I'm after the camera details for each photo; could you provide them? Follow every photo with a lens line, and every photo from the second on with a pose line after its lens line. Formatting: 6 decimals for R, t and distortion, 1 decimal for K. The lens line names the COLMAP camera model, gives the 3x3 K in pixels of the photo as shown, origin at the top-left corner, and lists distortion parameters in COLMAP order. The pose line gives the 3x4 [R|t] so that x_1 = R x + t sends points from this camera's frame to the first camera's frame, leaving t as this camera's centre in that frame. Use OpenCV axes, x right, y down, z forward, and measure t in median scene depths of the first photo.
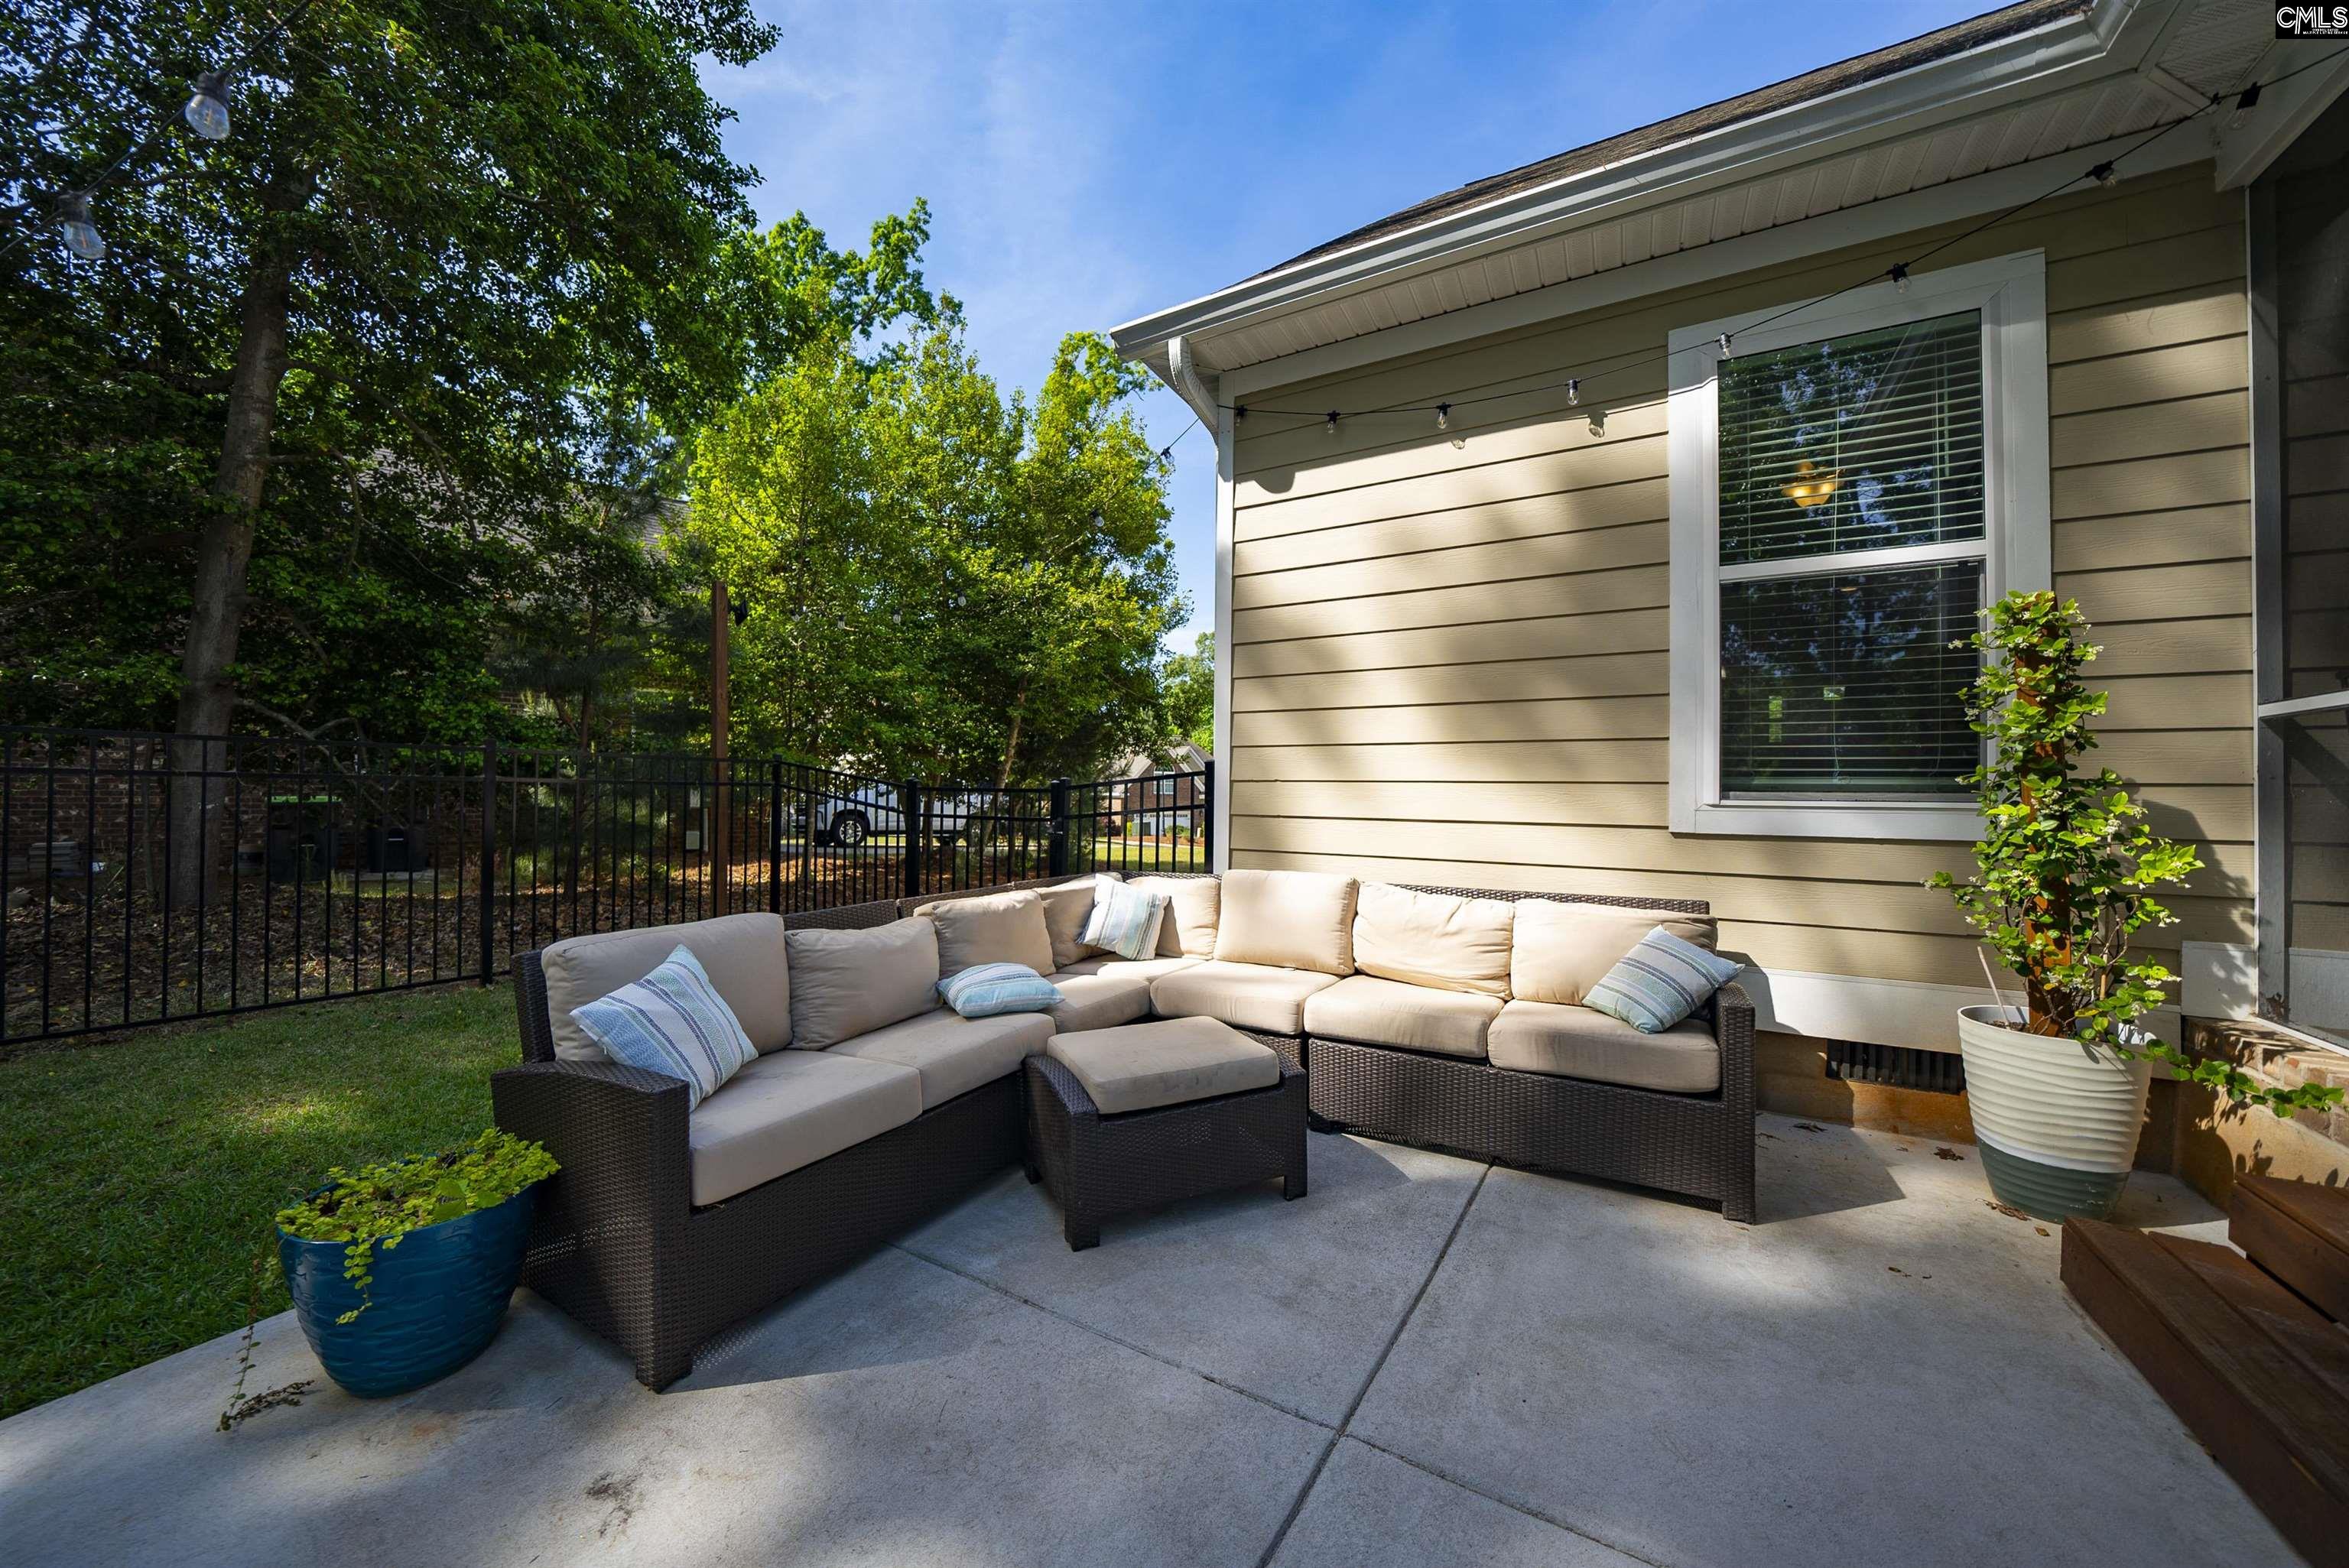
lens RADIAL K [[836.6, 0, 1163.1], [0, 836.6, 785.8], [0, 0, 1]] dist [-0.005525, -0.000206]
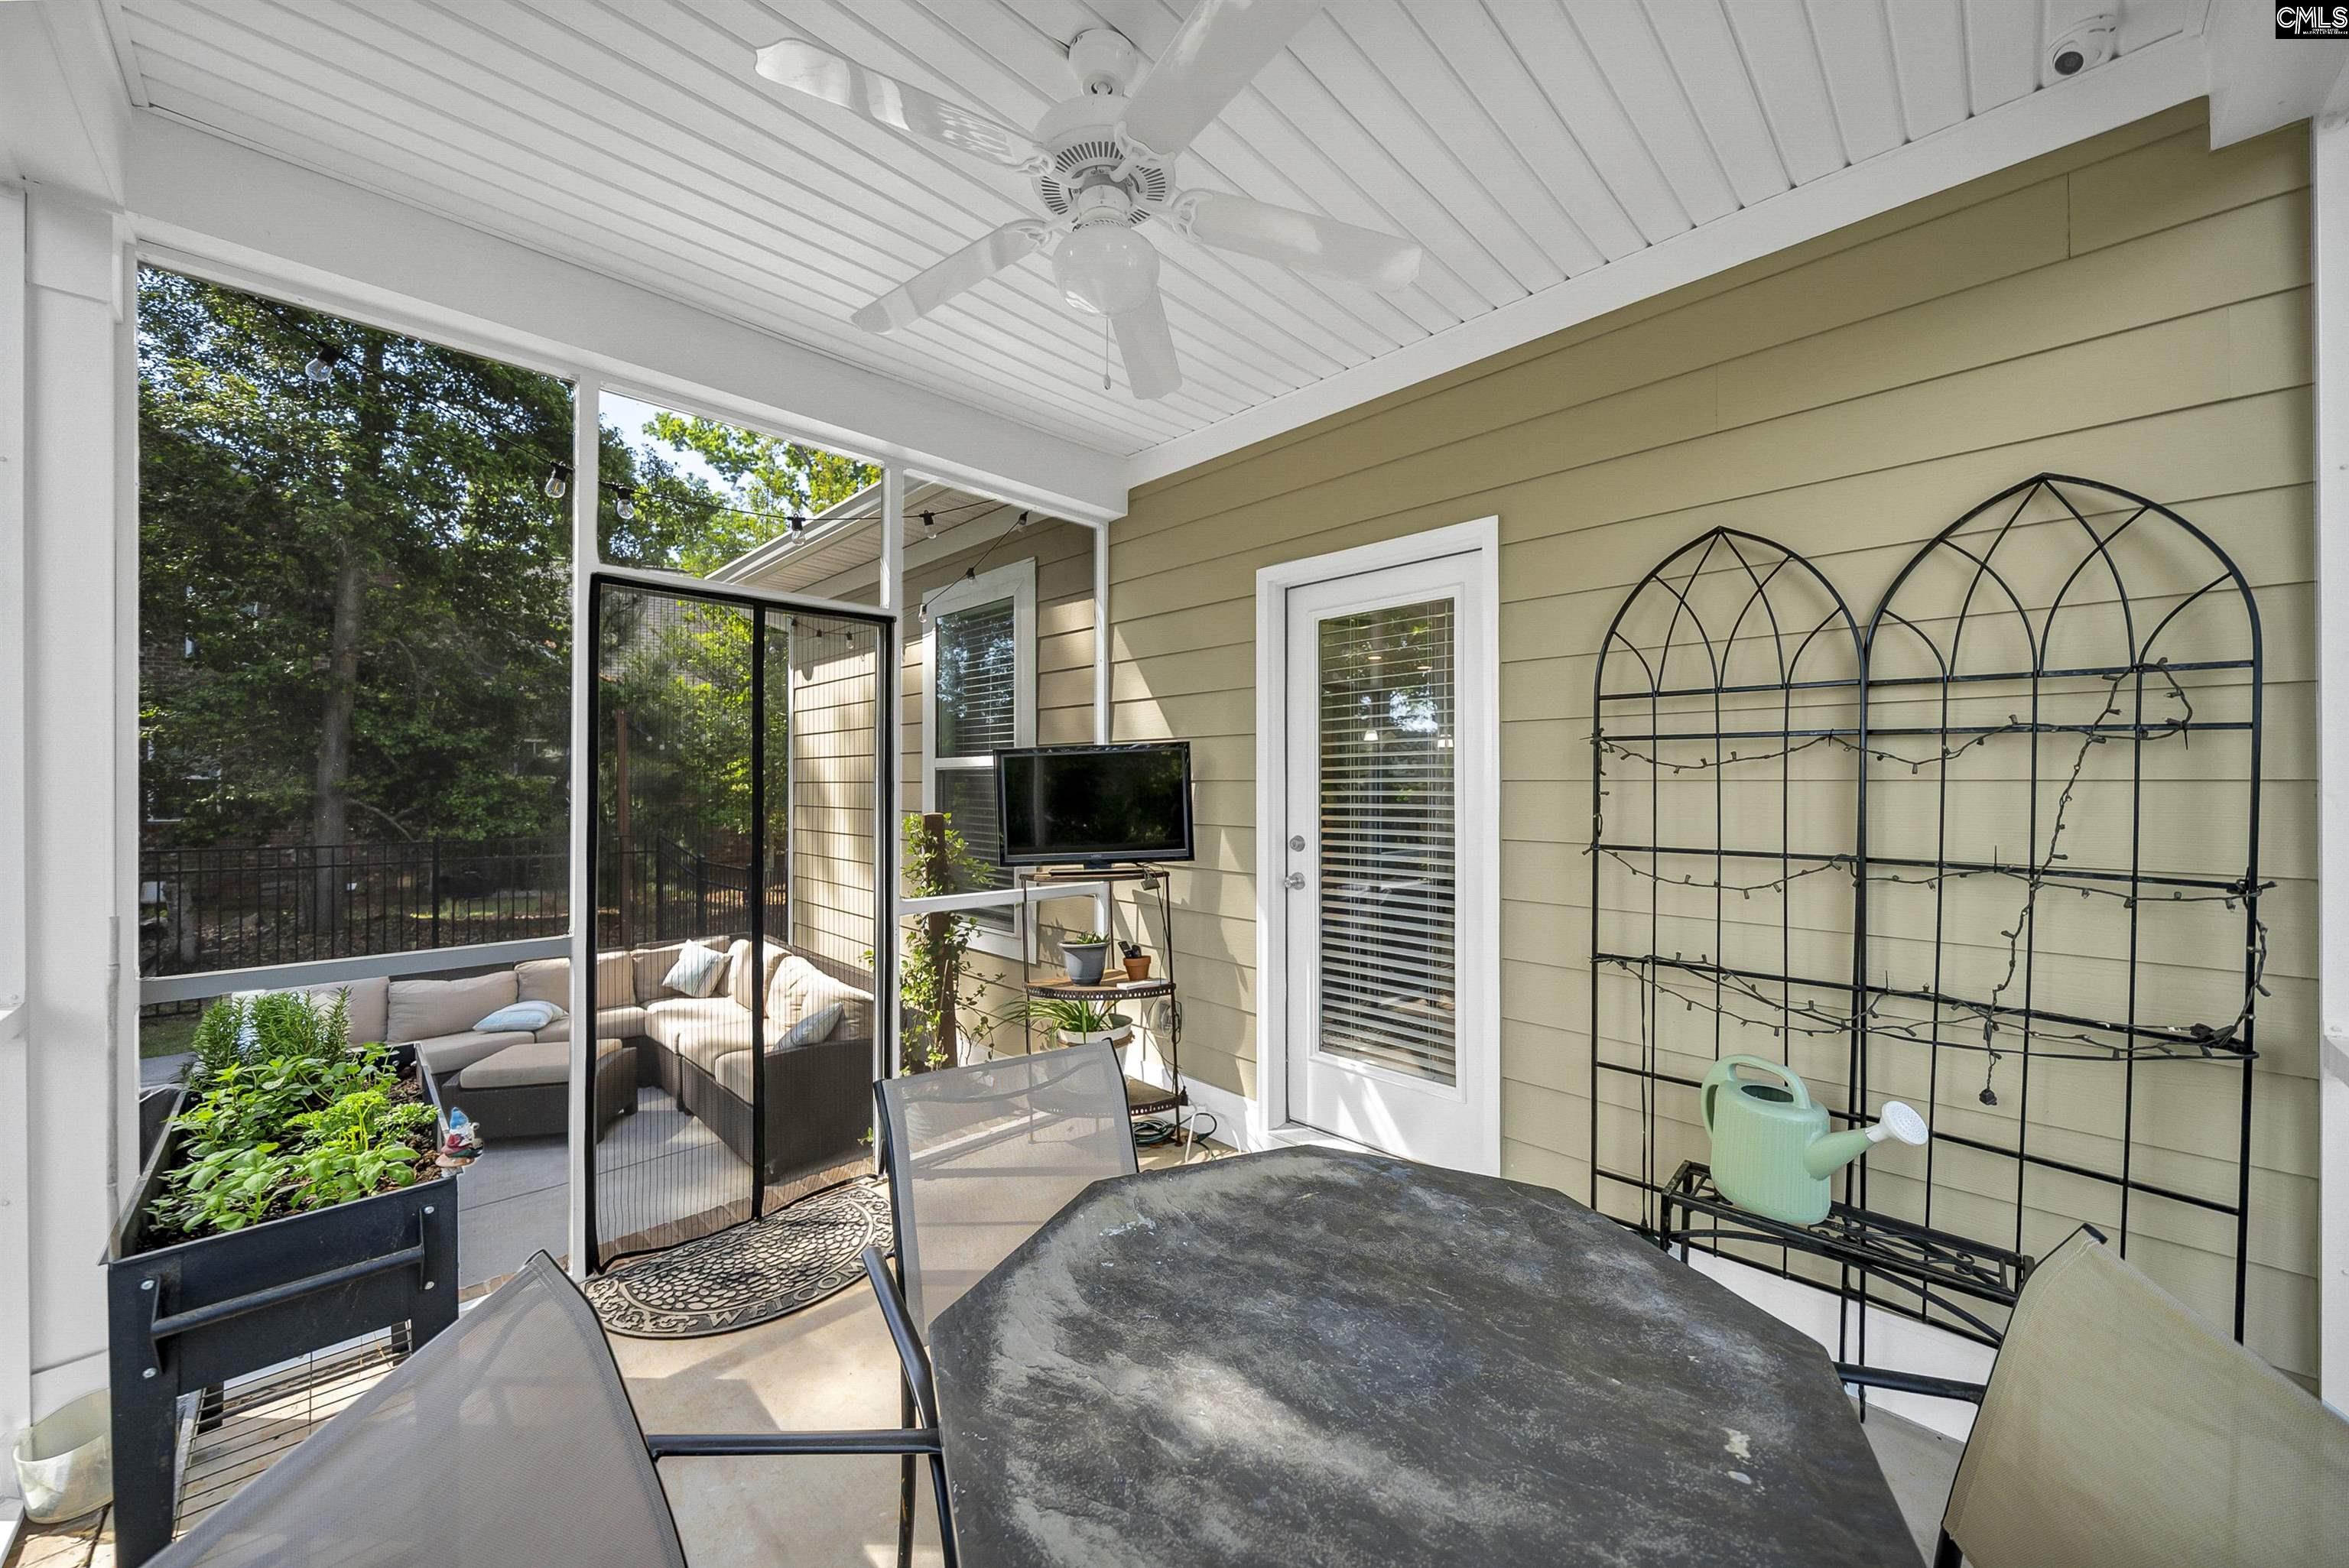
lens RADIAL K [[836.6, 0, 1184.3], [0, 836.6, 790.9], [0, 0, 1]] dist [-0.005525, -0.000206]
pose [[0.976047, -0.010737, -0.217297, 0.822206], [0.012259, 0.999909, 0.005659, -0.116968], [0.217216, -0.008188, 0.976089, -0.206866]]
